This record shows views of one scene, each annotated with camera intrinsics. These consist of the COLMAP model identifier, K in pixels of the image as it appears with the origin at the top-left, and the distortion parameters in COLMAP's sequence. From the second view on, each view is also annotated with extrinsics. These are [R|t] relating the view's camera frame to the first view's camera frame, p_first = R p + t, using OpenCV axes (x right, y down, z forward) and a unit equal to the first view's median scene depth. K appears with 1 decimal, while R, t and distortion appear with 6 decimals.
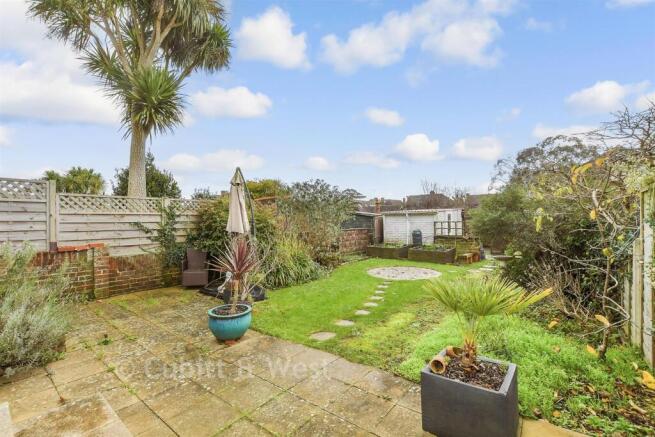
lens RADIAL K [[291.4, 0, 325.1], [0, 291.4, 220.4], [0, 0, 1]] dist [-0.003360, 0.000916]
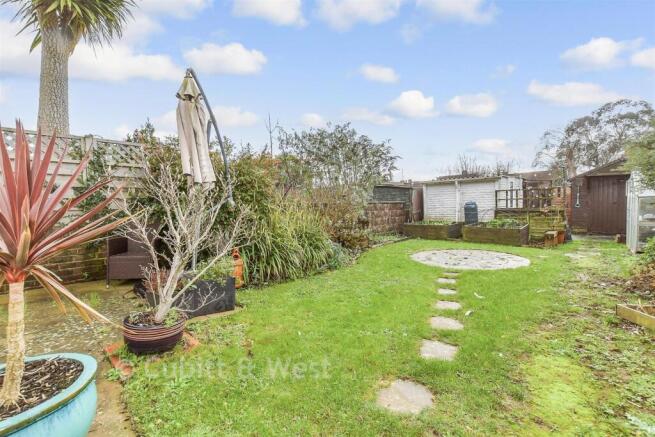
lens RADIAL K [[291.4, 0, 329.0], [0, 291.4, 219.1], [0, 0, 1]] dist [-0.003360, 0.000916]
pose [[0.997587, -0.007302, -0.069038, -0.000365], [0.010336, 0.998991, 0.043701, 0.050827], [0.068649, -0.044309, 0.996656, 0.280406]]
